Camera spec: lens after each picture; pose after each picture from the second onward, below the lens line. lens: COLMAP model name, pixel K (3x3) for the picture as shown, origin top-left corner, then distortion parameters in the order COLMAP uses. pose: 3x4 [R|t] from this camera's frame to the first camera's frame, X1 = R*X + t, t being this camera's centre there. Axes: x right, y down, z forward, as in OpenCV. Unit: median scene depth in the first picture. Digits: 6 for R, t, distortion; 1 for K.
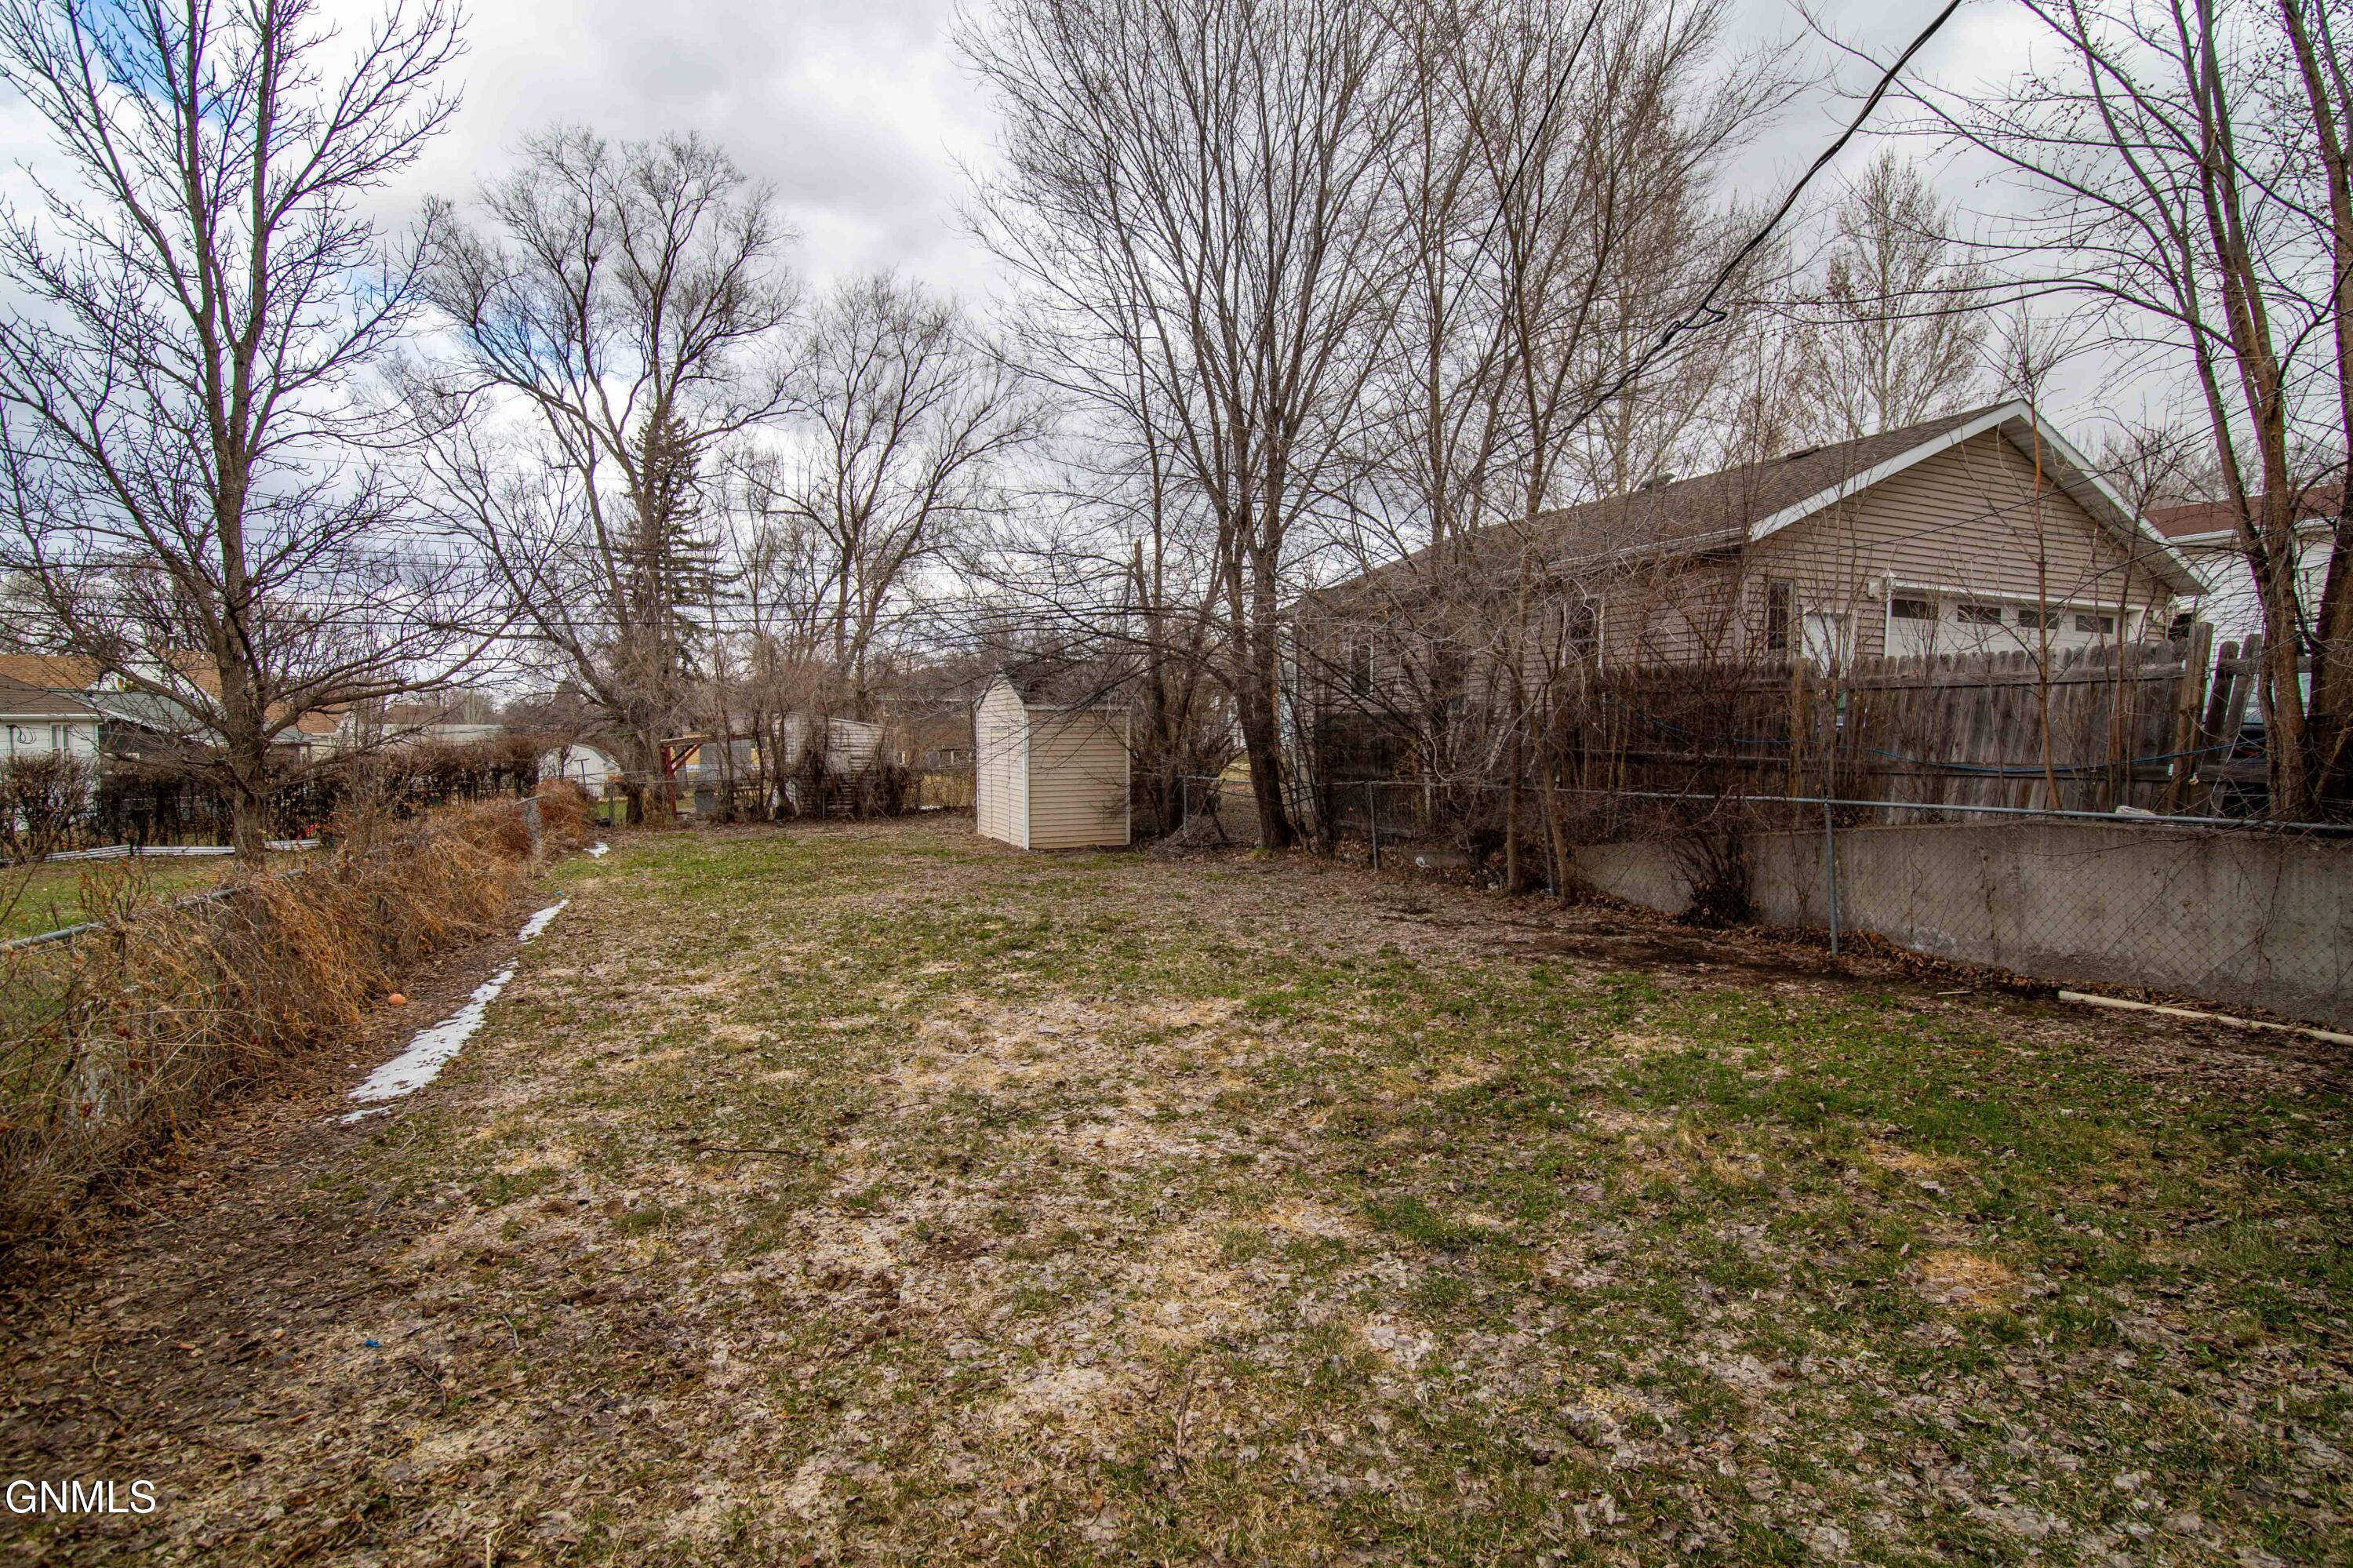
lens RADIAL K [[1148.8, 0, 1176.5], [0, 1148.8, 784.0], [0, 0, 1]] dist [-0.000250, 0.000038]
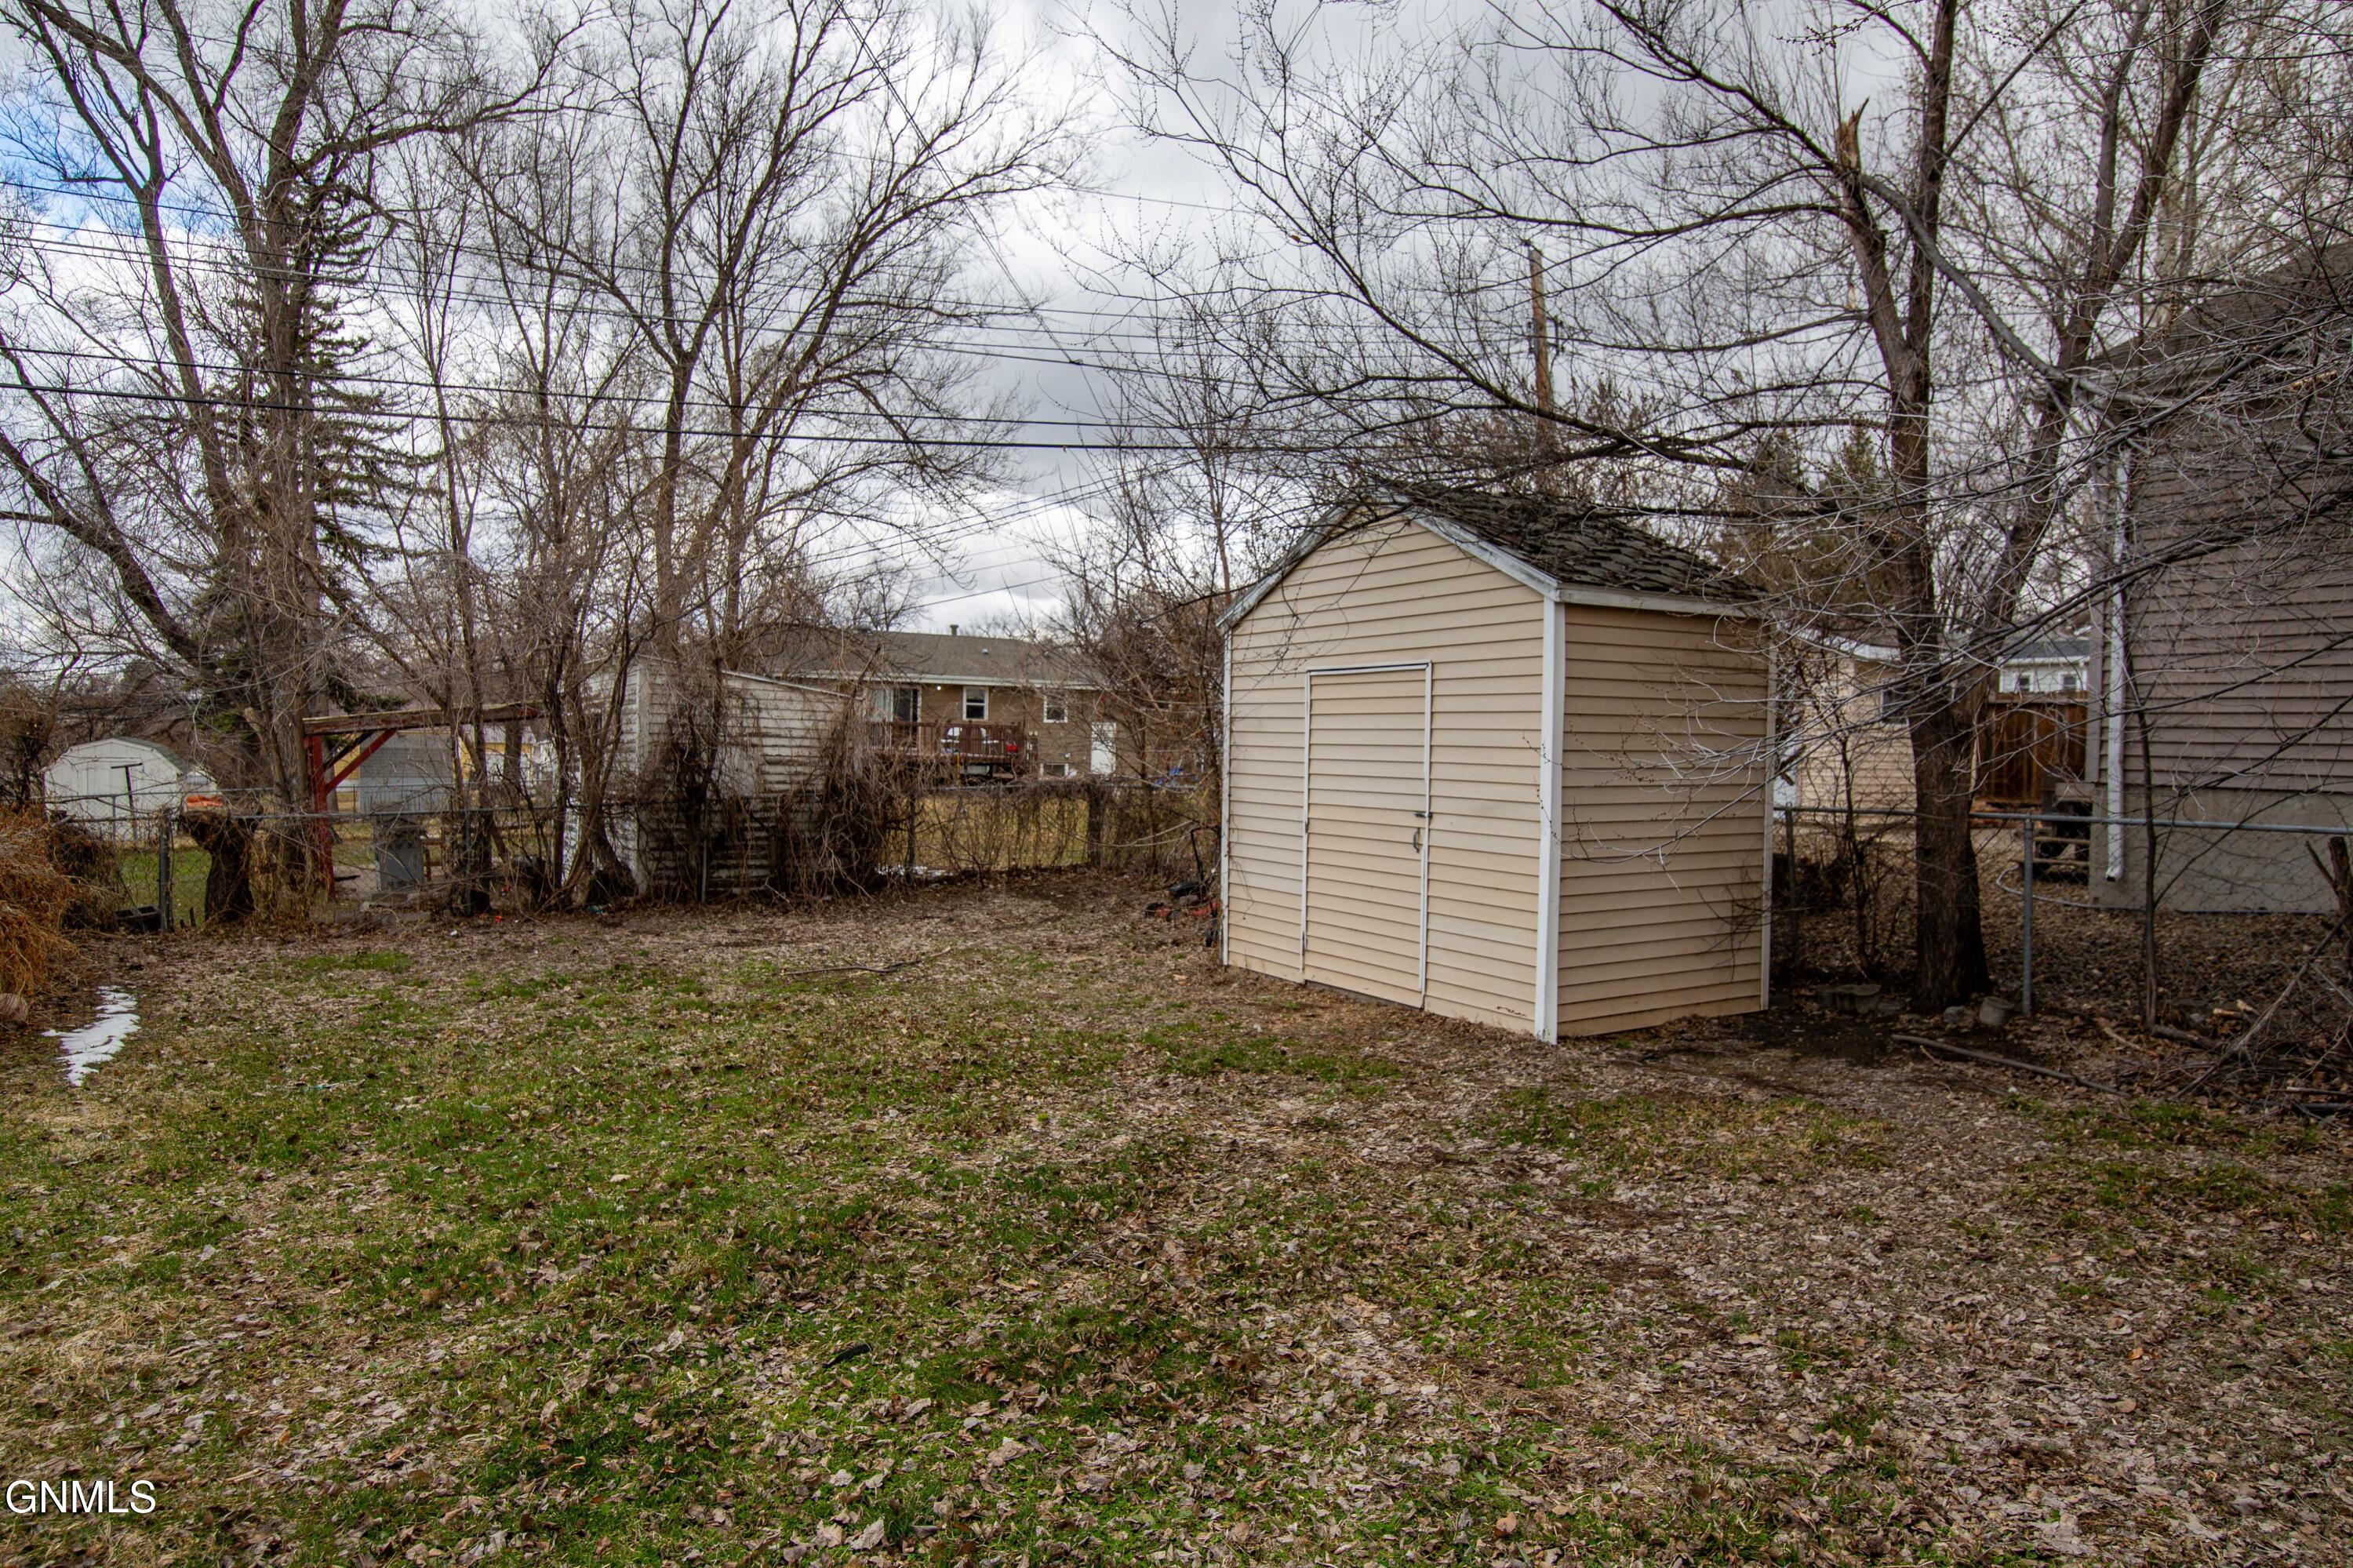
lens RADIAL K [[1416.5, 0, 1176.5], [0, 1416.5, 784.0], [0, 0, 1]] dist [0.000904, -0.001113]
pose [[0.989960, 0.008593, 0.141086, -0.153286], [-0.006300, 0.999841, -0.016687, -0.004802], [-0.141207, 0.015631, 0.989857, 0.331590]]
